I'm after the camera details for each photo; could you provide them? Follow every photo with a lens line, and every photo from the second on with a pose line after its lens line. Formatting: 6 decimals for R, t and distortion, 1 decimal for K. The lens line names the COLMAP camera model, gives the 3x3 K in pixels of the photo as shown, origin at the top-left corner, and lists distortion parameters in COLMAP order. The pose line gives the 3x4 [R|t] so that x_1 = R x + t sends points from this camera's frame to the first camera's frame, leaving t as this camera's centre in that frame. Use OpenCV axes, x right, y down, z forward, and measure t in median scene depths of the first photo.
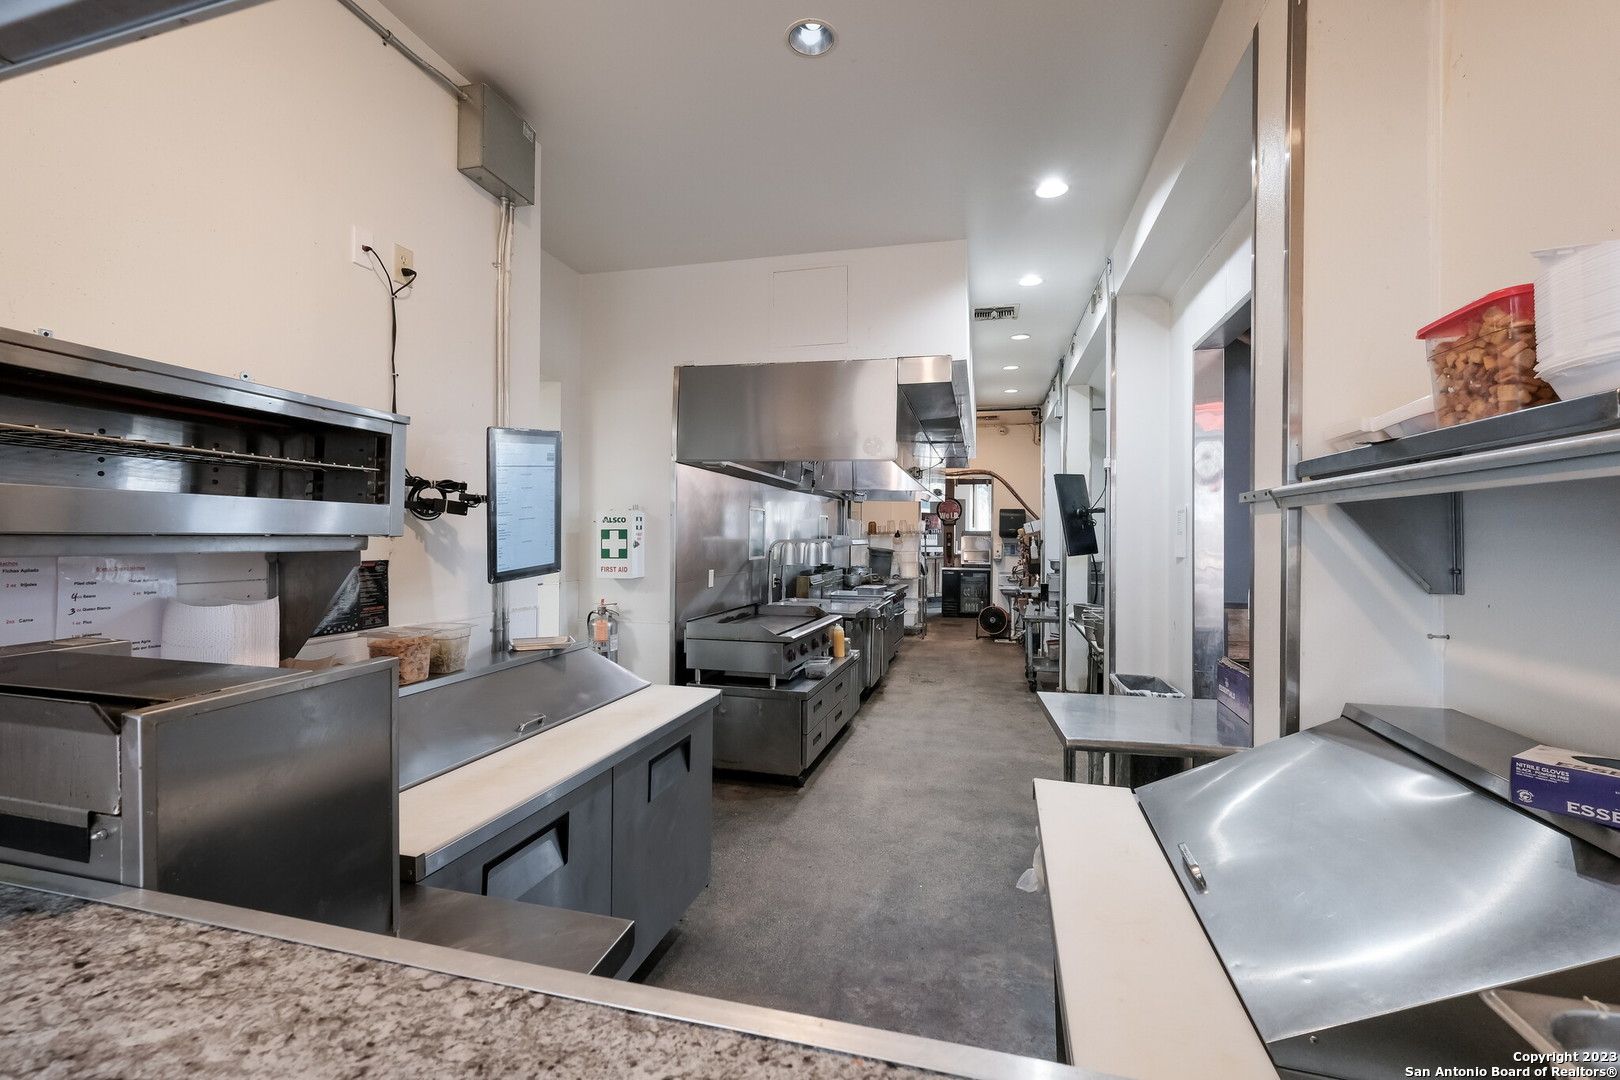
lens RADIAL K [[717.3, 0, 812.6], [0, 717.3, 537.5], [0, 0, 1]] dist [-0.004422, -0.000062]
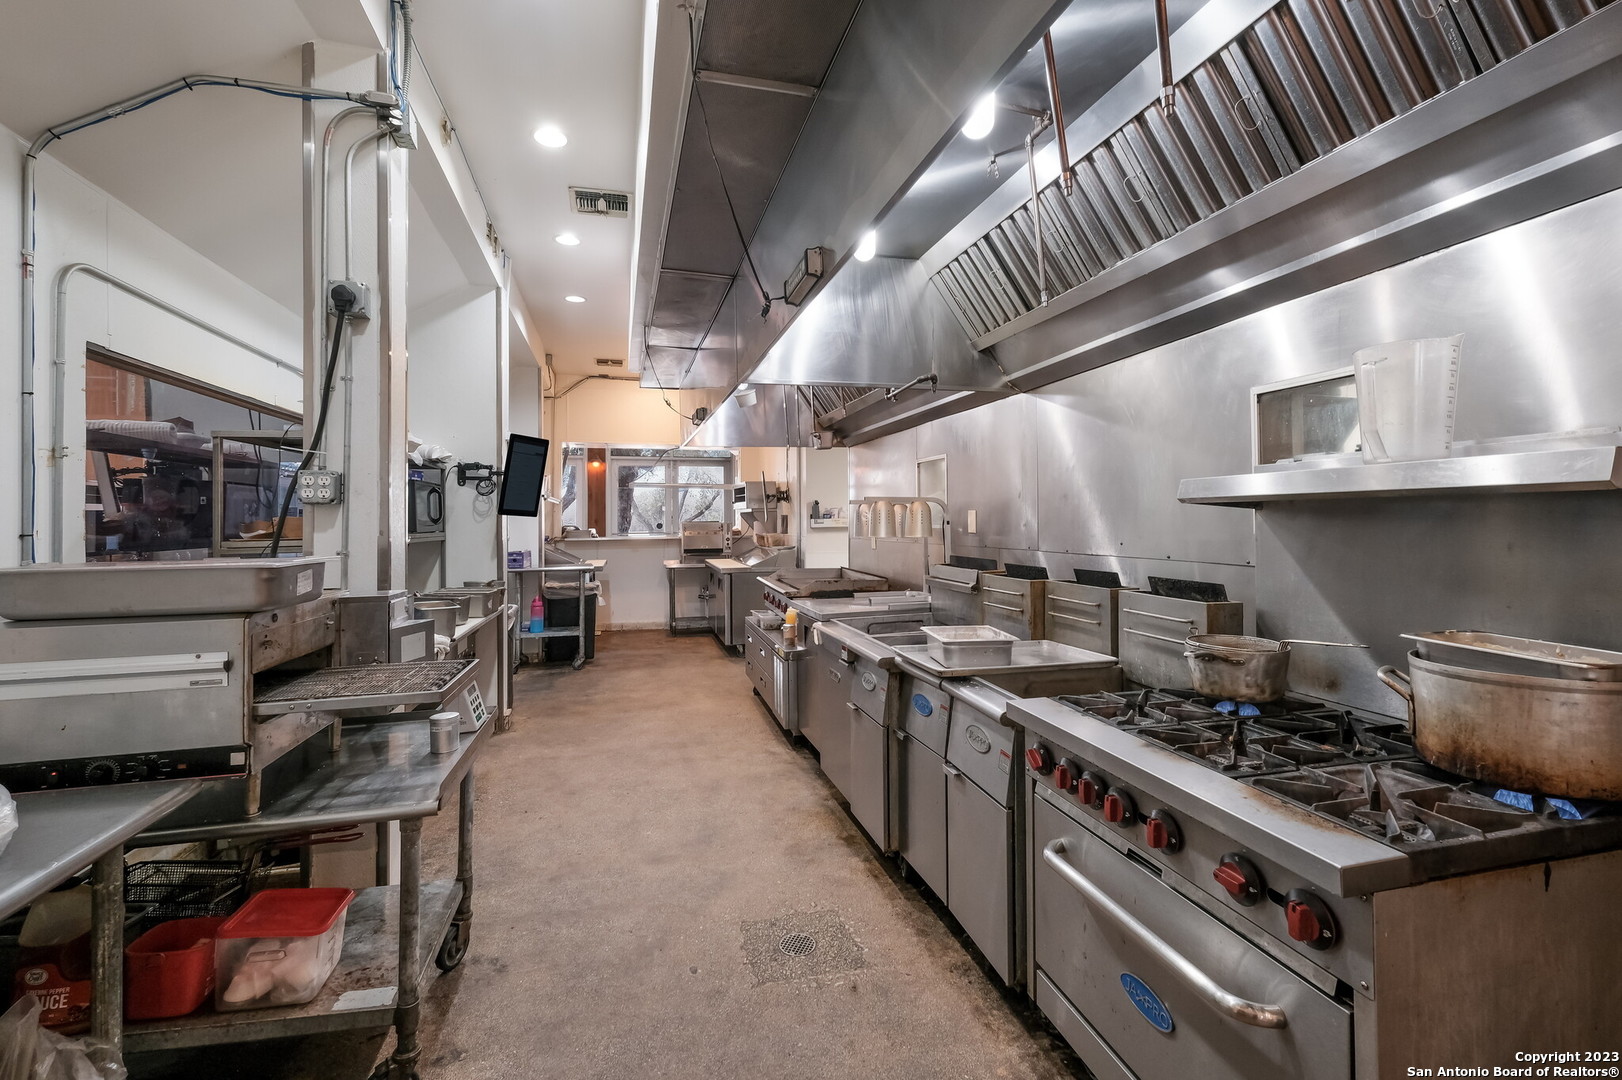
lens RADIAL K [[718.2, 0, 814.4], [0, 718.2, 526.0], [0, 0, 1]] dist [-0.004422, -0.000062]
pose [[-0.874839, -0.001471, -0.484412, 0.404092], [-0.005390, 0.999963, 0.006697, 0.025011], [0.484384, 0.008469, -0.874815, 1.695472]]
